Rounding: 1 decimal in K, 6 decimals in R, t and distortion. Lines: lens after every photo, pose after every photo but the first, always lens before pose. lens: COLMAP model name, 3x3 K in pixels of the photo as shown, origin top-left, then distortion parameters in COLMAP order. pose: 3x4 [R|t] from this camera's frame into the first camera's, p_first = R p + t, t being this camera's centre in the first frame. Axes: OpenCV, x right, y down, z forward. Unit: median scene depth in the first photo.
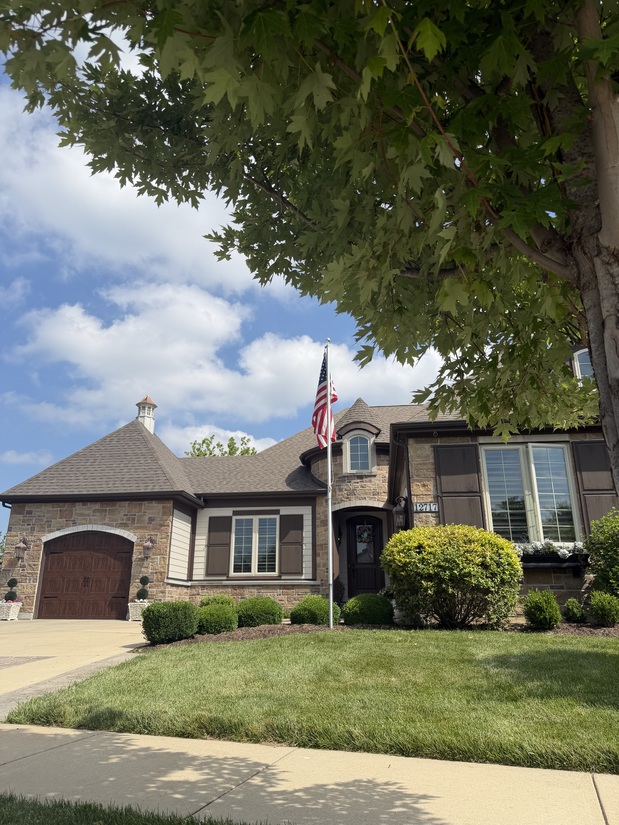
lens RADIAL K [[585.1, 0, 309.5], [0, 585.1, 405.9], [0, 0, 1]] dist [0.075340, -0.107675]
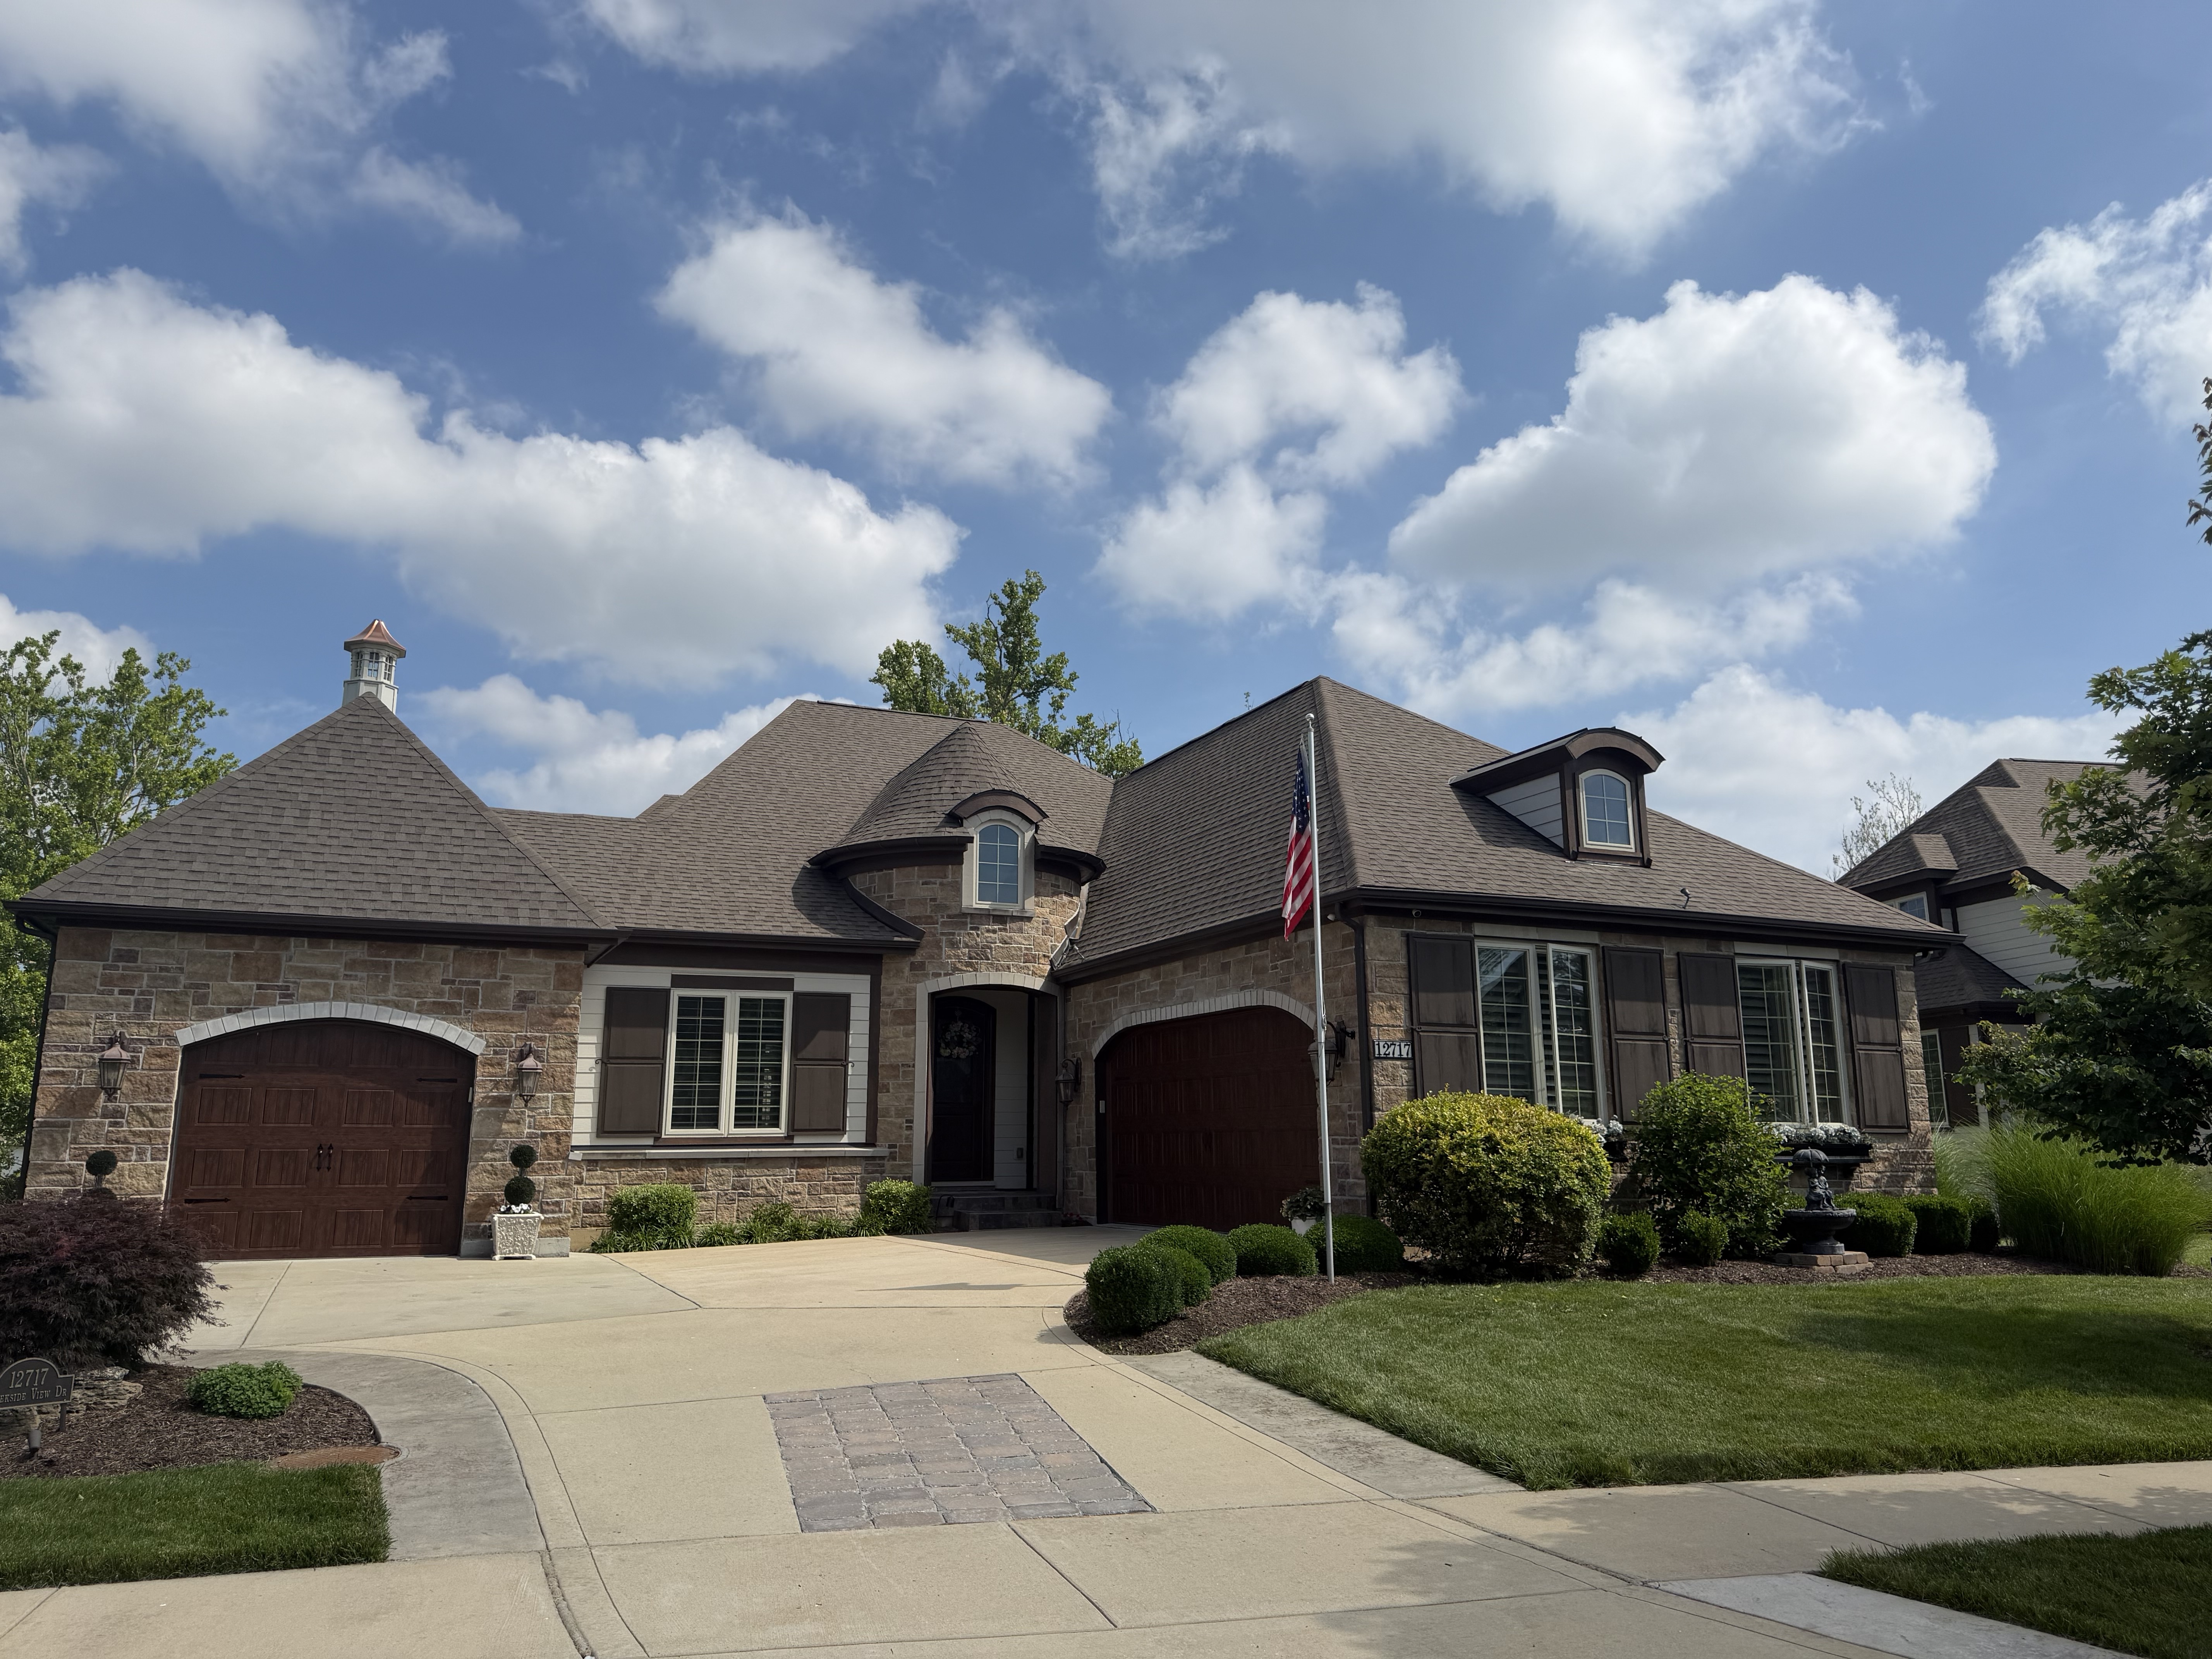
lens RADIAL K [[1568.7, 0, 1121.7], [0, 1568.7, 829.0], [0, 0, 1]] dist [0.075340, -0.107675]
pose [[0.851981, 0.100529, 0.513832, -0.449650], [-0.168129, 0.981948, 0.086660, -0.062563], [-0.495844, -0.160222, 0.853503, -0.038211]]
